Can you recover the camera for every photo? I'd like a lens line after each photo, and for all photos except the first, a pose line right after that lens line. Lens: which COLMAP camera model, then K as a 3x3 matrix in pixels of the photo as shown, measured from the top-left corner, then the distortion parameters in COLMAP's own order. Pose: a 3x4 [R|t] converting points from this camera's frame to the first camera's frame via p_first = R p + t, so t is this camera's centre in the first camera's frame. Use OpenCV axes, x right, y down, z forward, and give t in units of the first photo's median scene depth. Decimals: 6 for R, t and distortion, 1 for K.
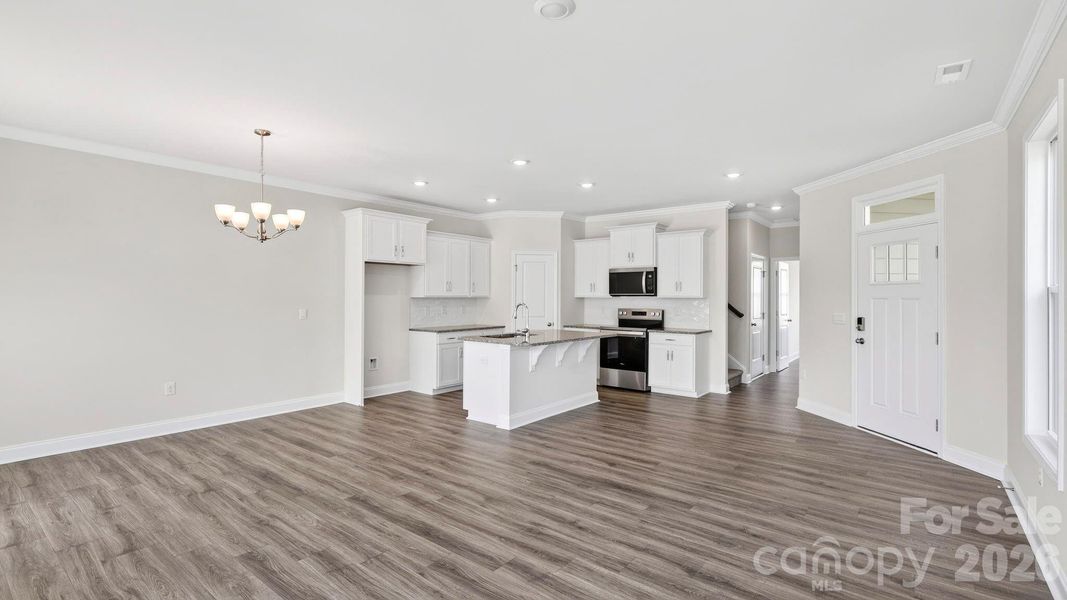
lens RADIAL K [[489.6, 0, 532.1], [0, 489.6, 296.0], [0, 0, 1]] dist [-0.001487, 0.000284]
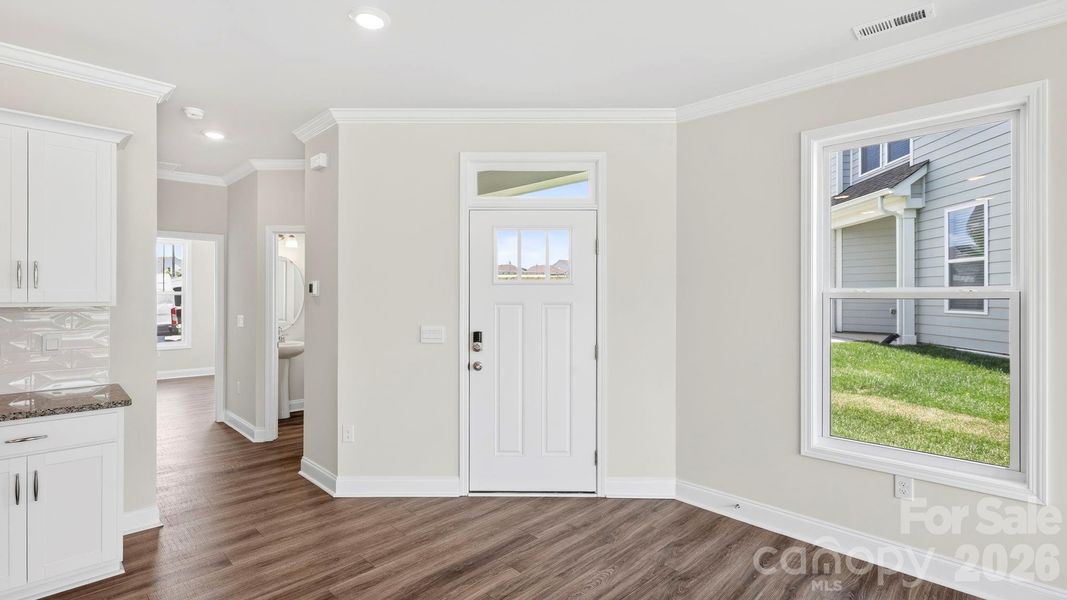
lens RADIAL K [[489.6, 0, 532.1], [0, 489.6, 296.0], [0, 0, 1]] dist [-0.001487, 0.000284]
pose [[0.110571, -0.000956, 0.993868, 0.001101], [-0.000221, 0.999999, 0.000986, -0.006794], [-0.993868, -0.000329, 0.110571, 0.858119]]
